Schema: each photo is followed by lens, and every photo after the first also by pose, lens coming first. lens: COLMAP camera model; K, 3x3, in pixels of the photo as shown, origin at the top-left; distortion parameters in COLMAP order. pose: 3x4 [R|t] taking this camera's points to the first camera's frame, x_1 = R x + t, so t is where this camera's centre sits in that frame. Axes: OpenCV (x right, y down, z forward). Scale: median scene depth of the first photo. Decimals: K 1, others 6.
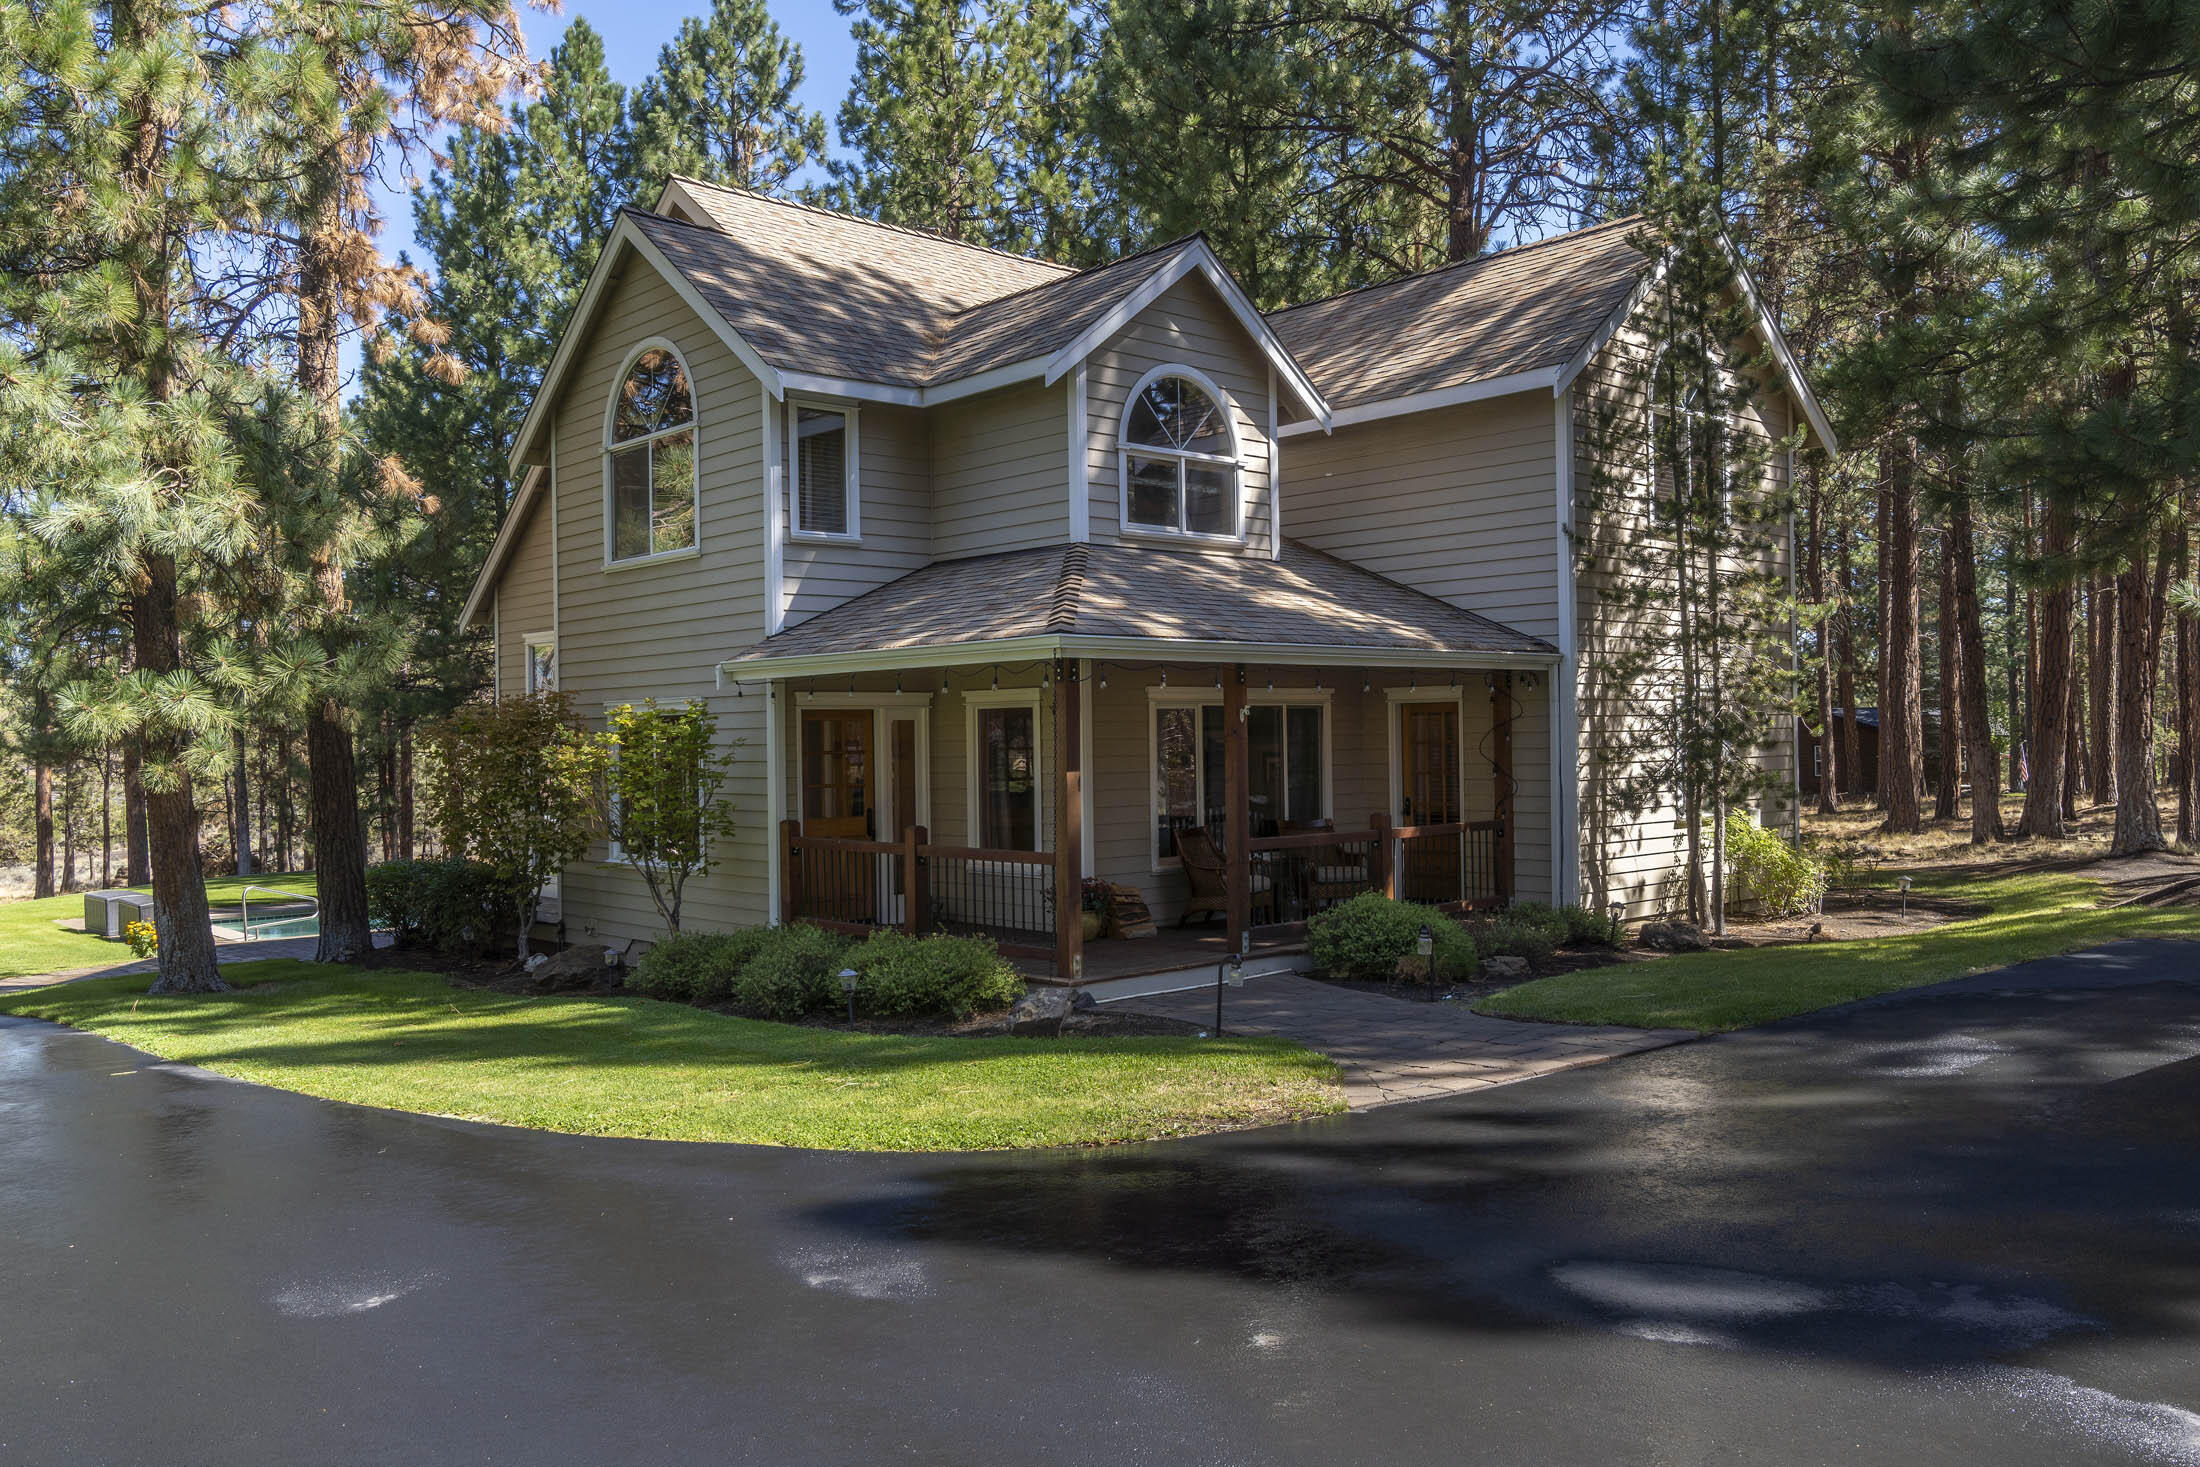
lens RADIAL K [[1700.0, 0, 1103.5], [0, 1700.0, 739.9], [0, 0, 1]] dist [-0.014617, -0.003874]
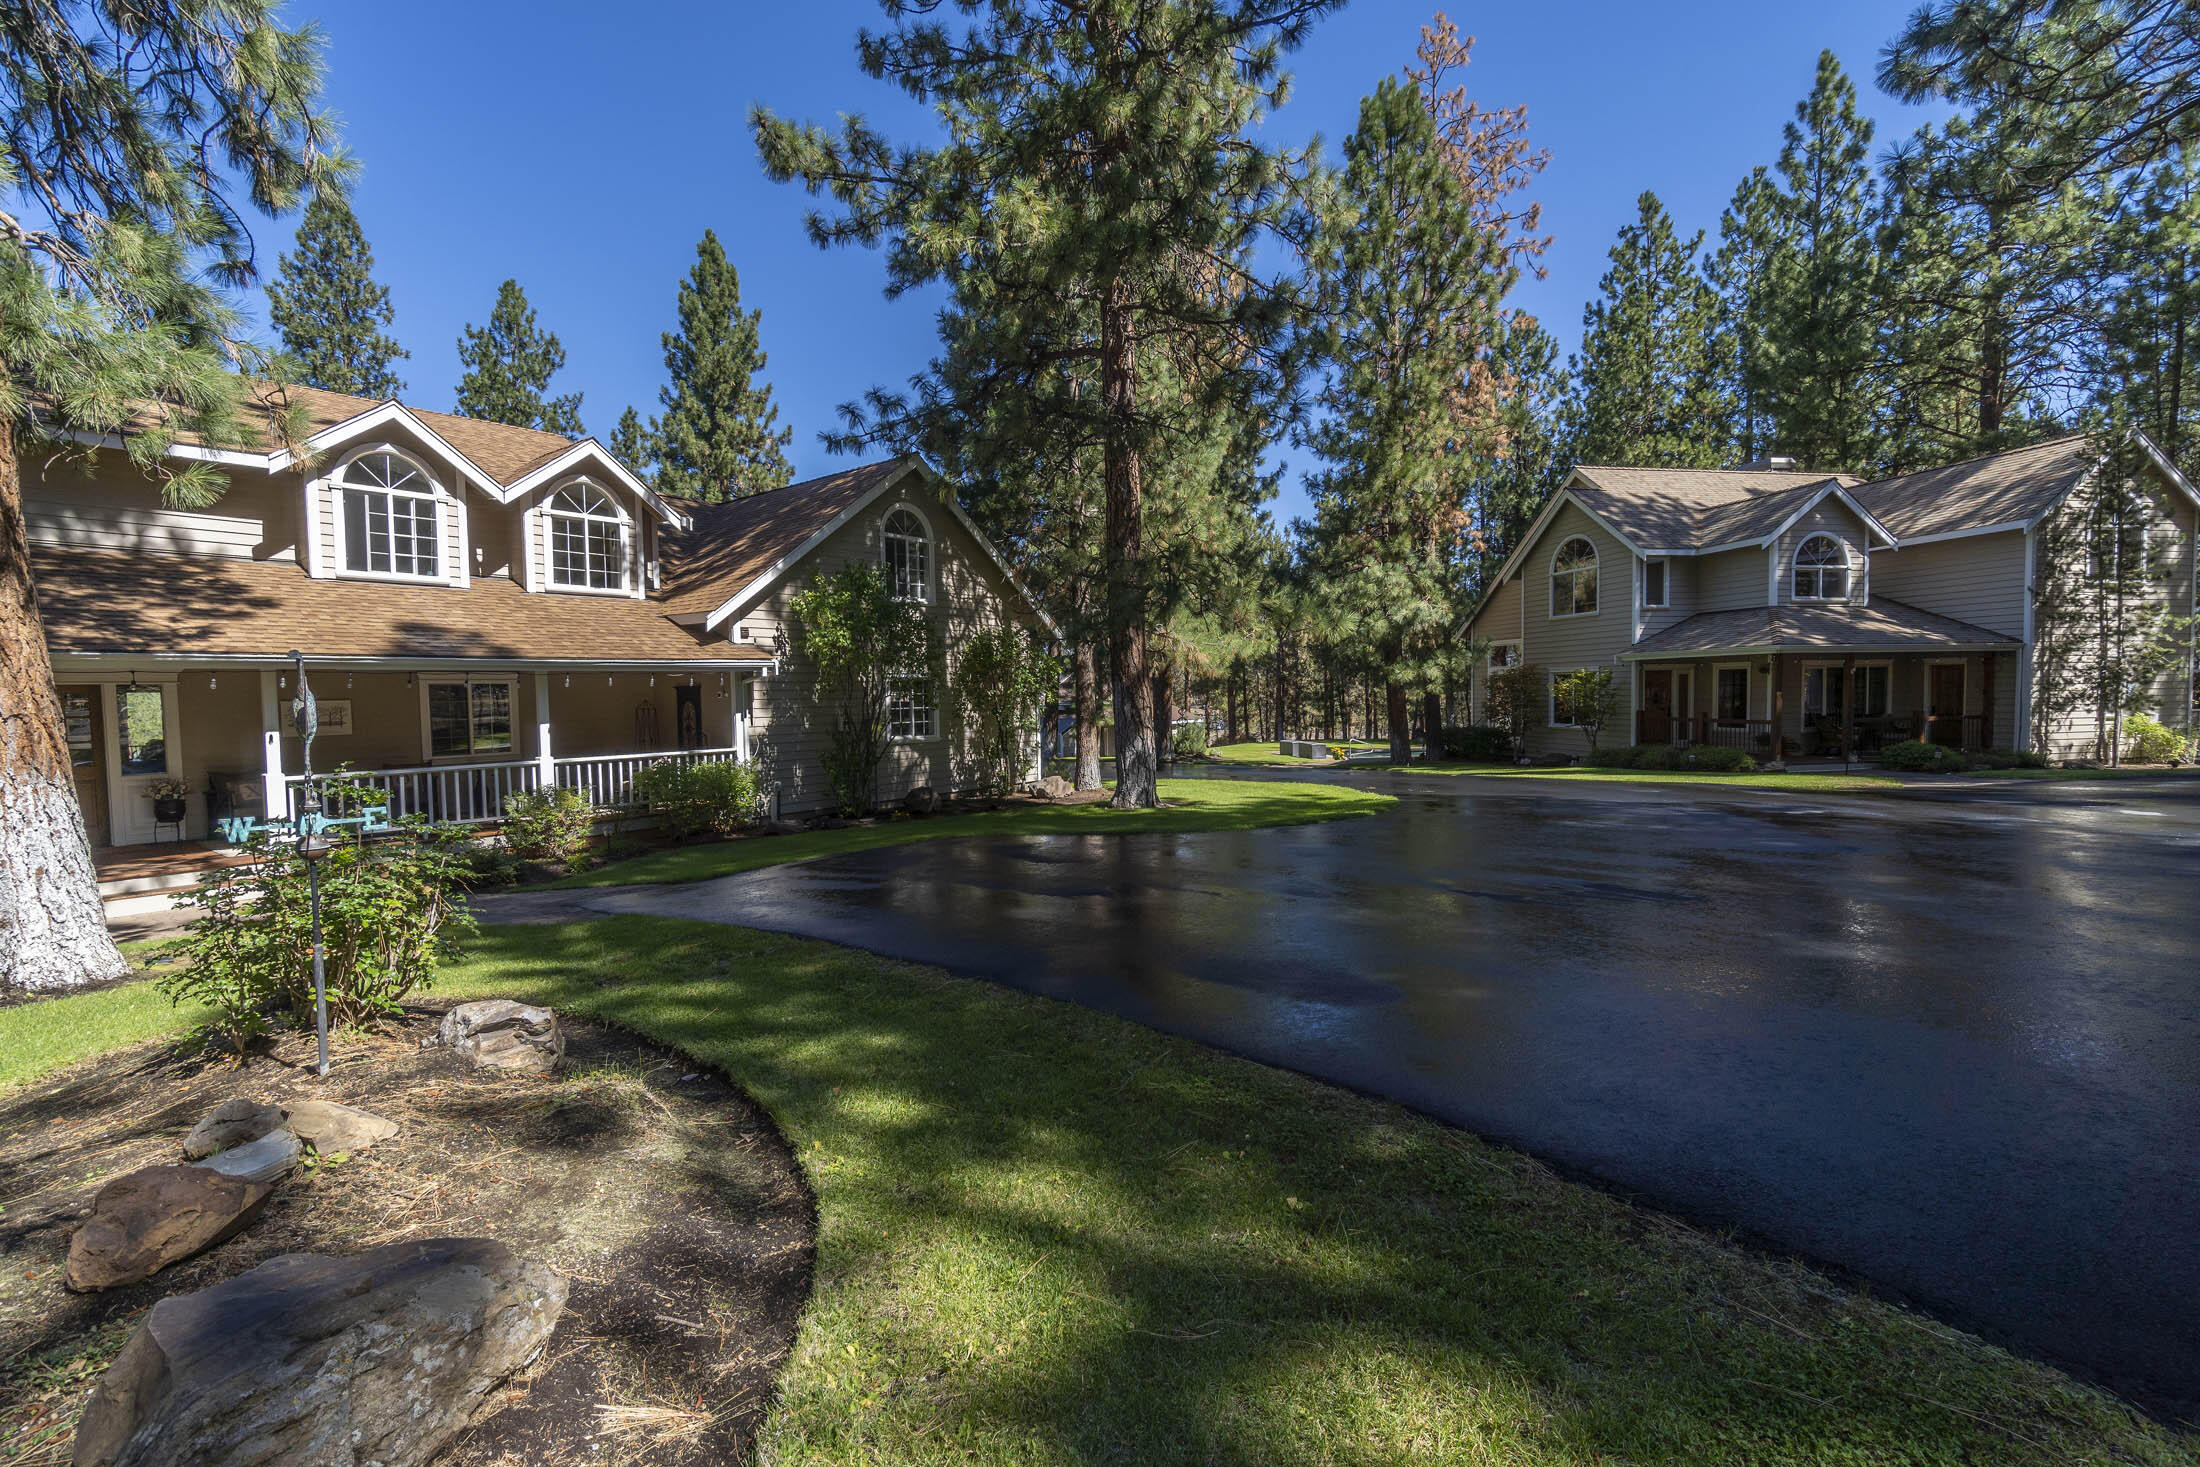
lens RADIAL K [[932.5, 0, 1084.2], [0, 932.5, 726.2], [0, 0, 1]] dist [-0.002034, -0.000551]
pose [[0.843144, 0.024995, -0.537106, -0.125167], [0.002073, 0.998760, 0.049733, -0.003473], [0.537683, -0.043046, 0.842047, -0.750722]]
